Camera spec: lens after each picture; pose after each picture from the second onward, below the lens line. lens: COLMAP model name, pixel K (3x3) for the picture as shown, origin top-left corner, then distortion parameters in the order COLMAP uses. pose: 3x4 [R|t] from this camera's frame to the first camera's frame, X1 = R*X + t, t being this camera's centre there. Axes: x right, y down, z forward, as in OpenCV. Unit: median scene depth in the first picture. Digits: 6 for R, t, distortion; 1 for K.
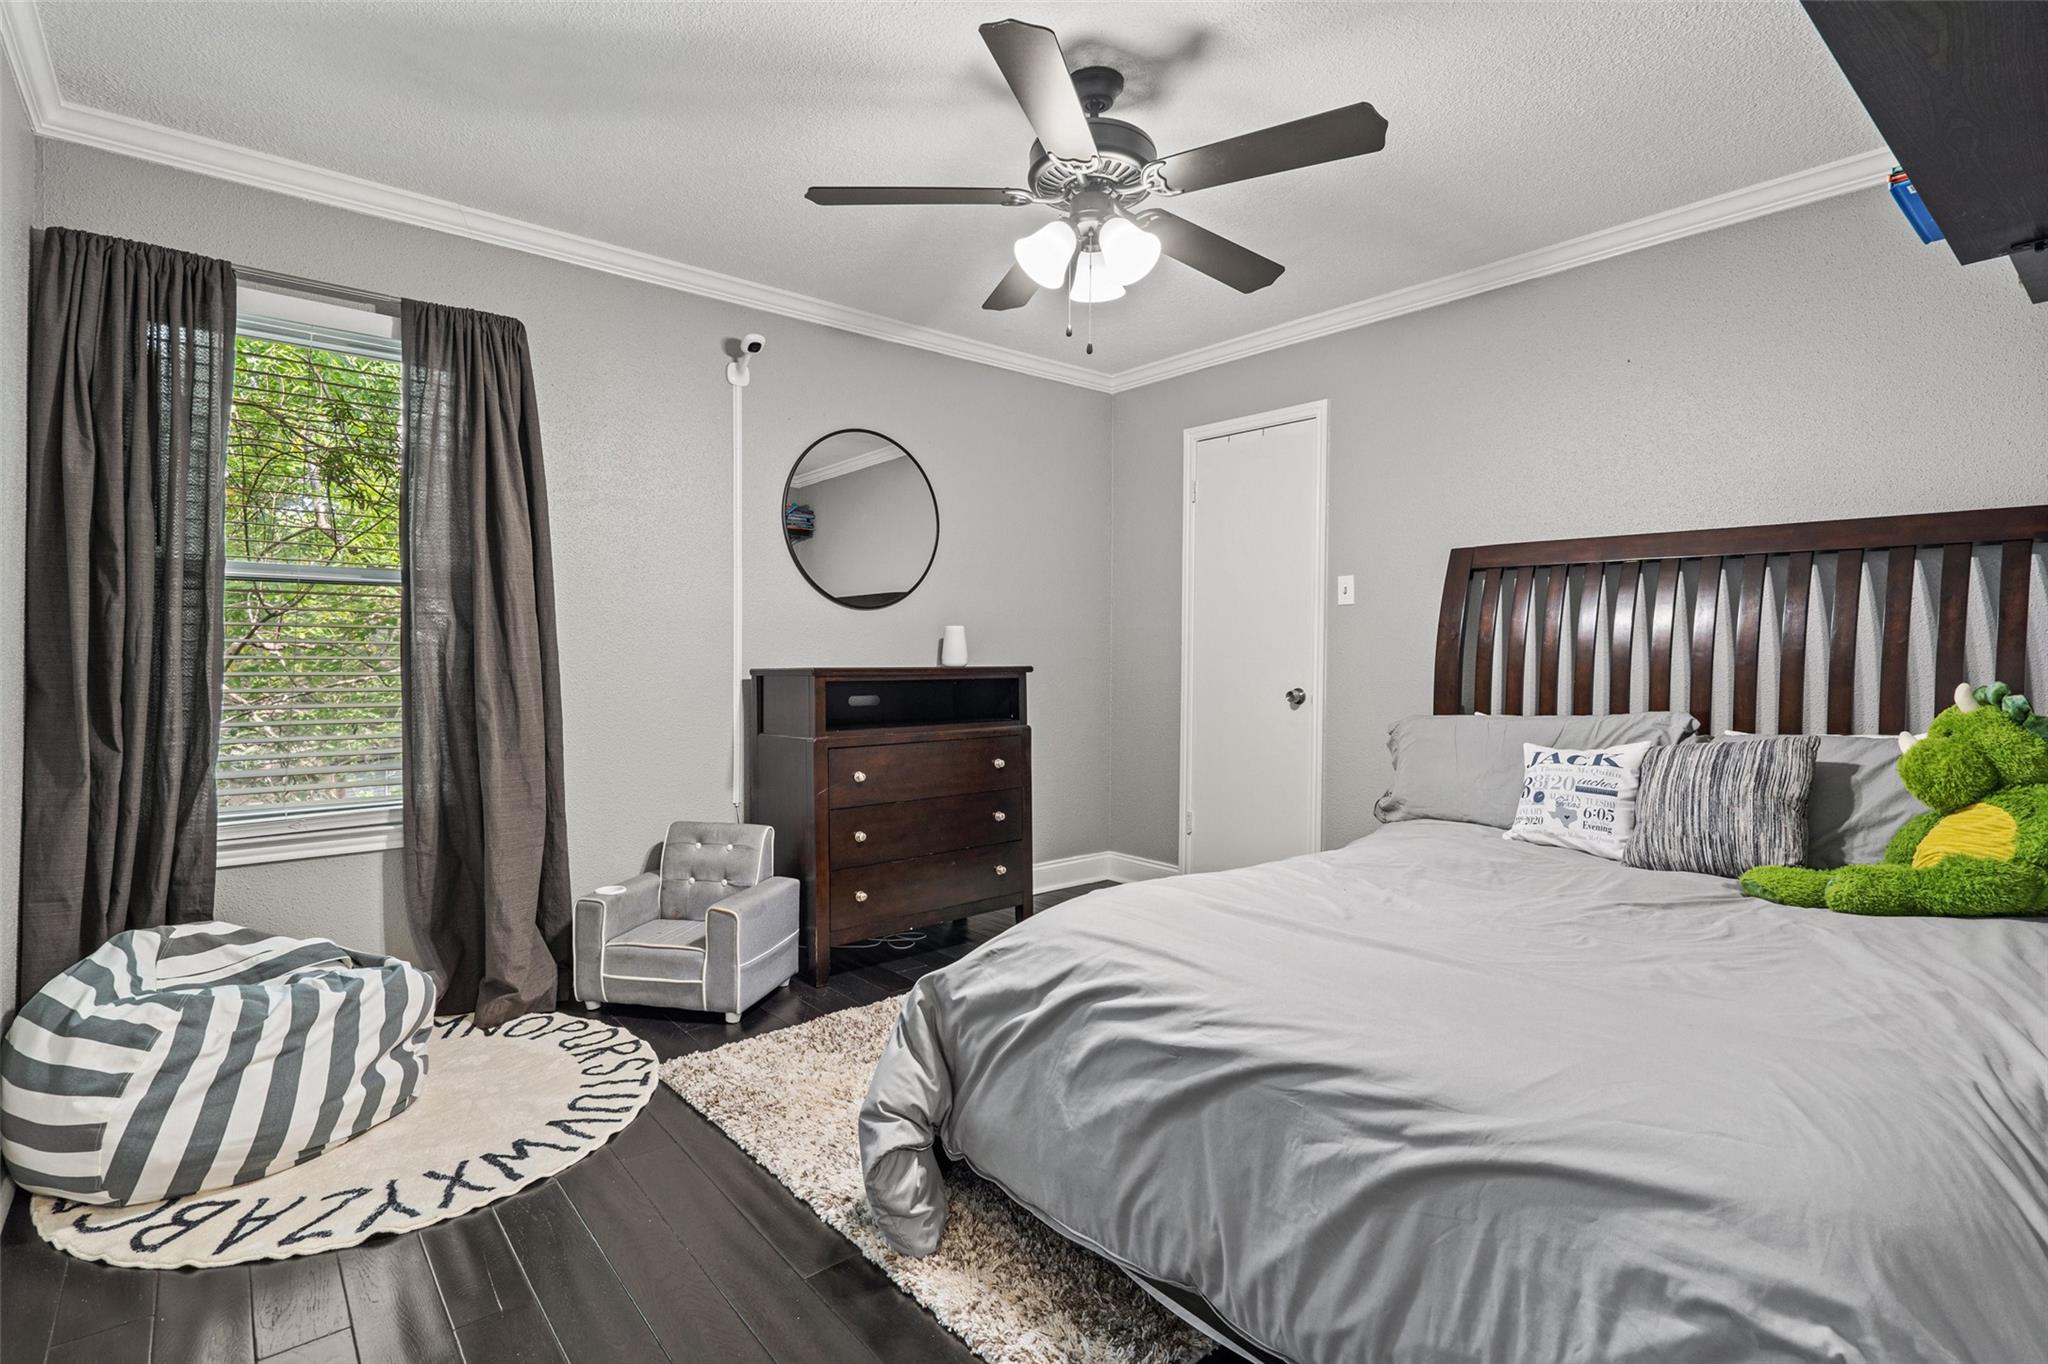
lens RADIAL K [[948.8, 0, 1011.6], [0, 948.8, 685.8], [0, 0, 1]] dist [-0.008137, 0.003713]
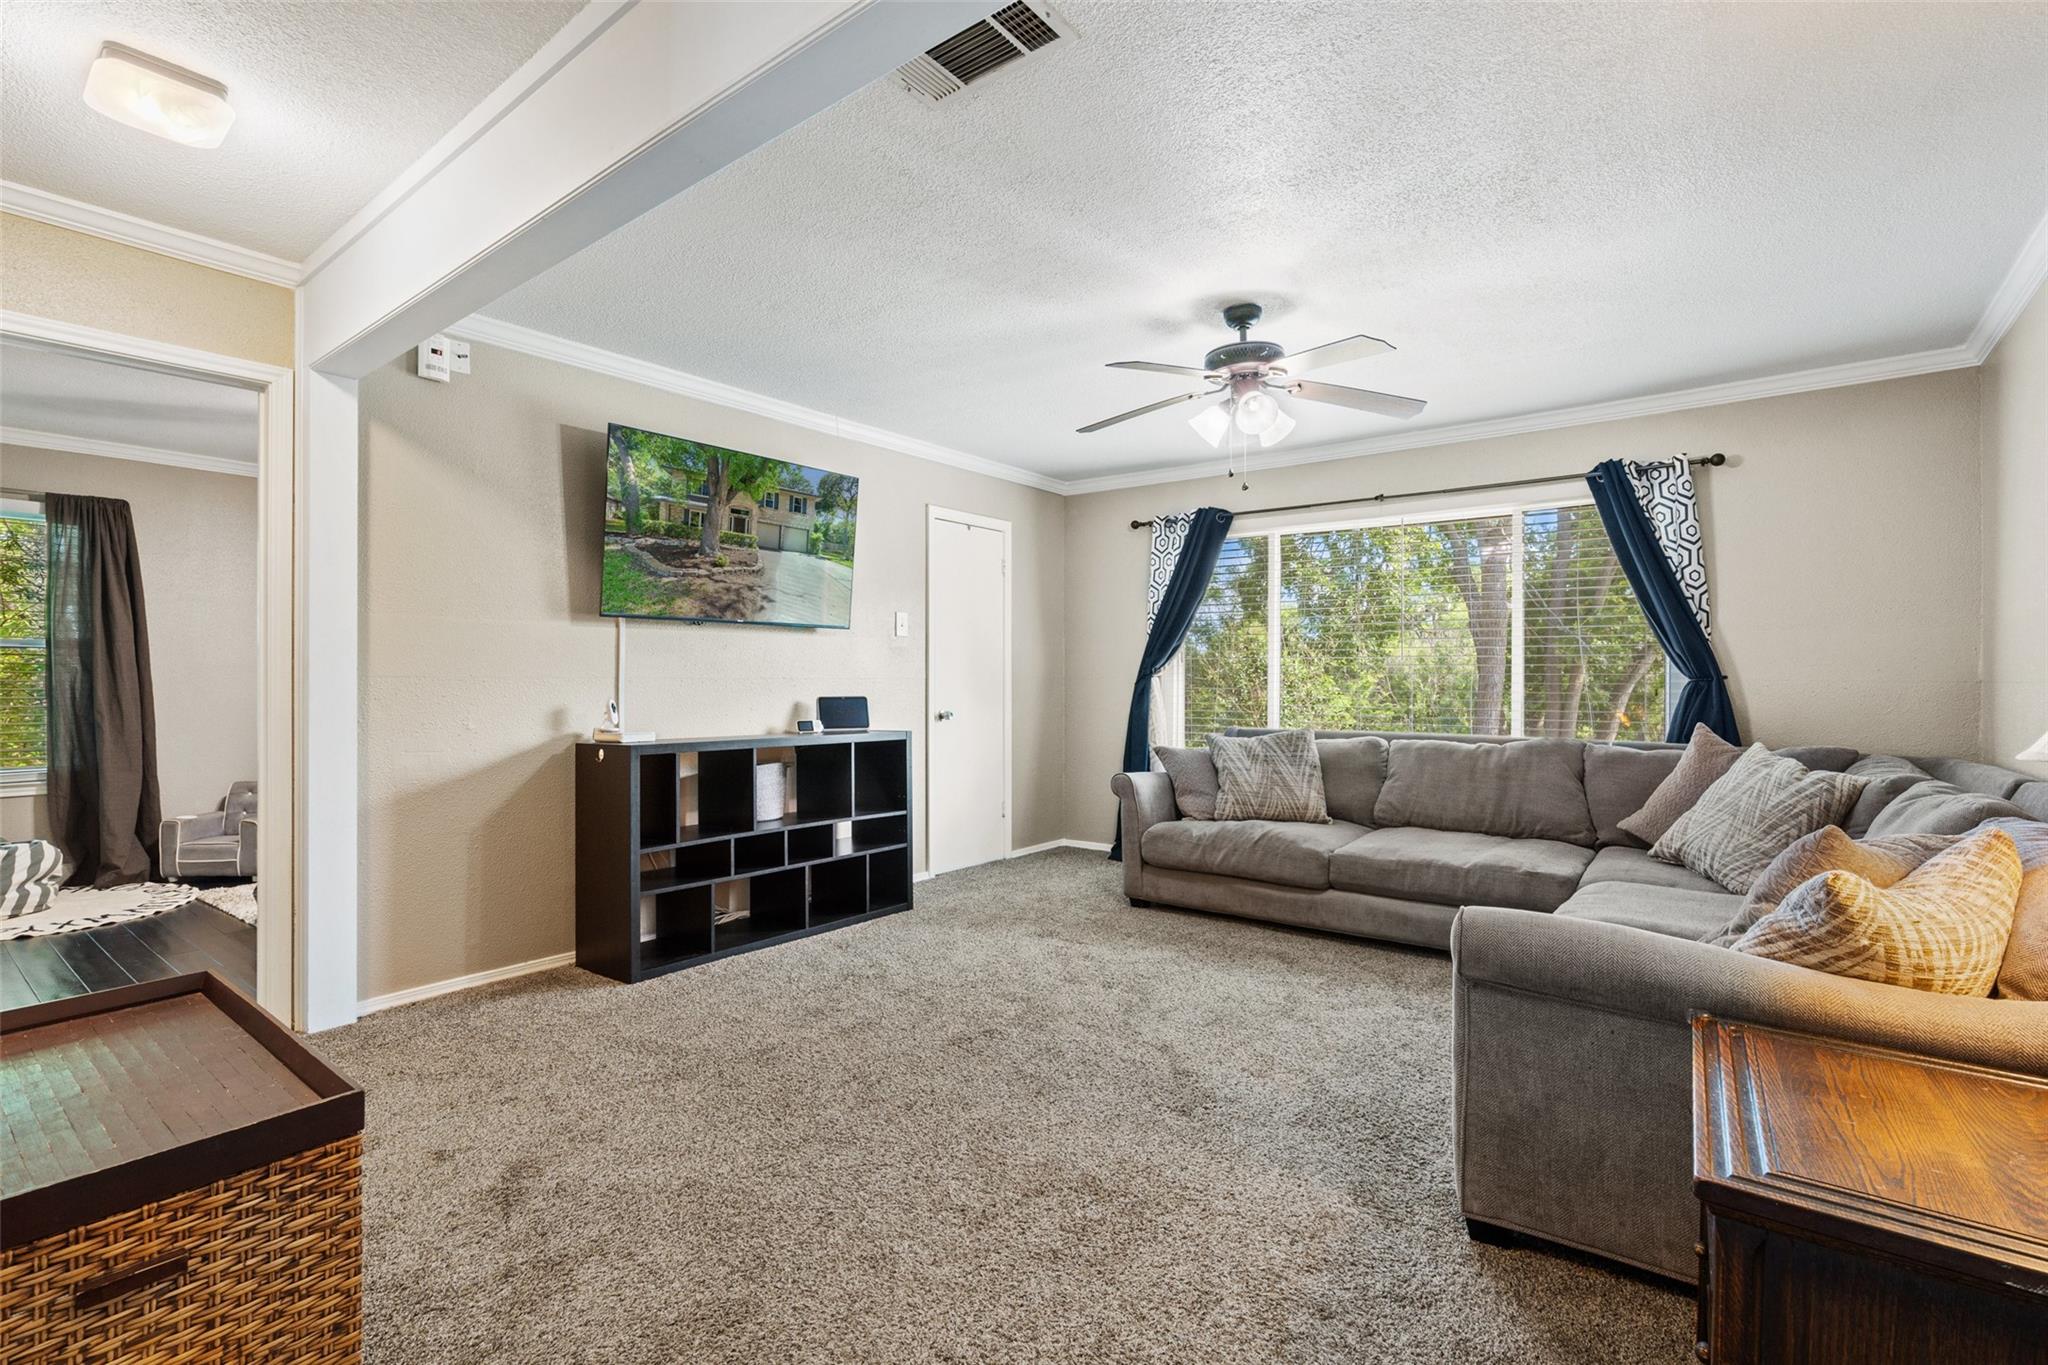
lens RADIAL K [[948.8, 0, 1037.4], [0, 948.8, 694.0], [0, 0, 1]] dist [-0.008137, 0.003713]
pose [[0.977595, -0.002376, 0.210482, 0.829040], [0.002988, 0.999992, -0.002588, -0.009287], [-0.210474, 0.003159, 0.977594, -1.165839]]
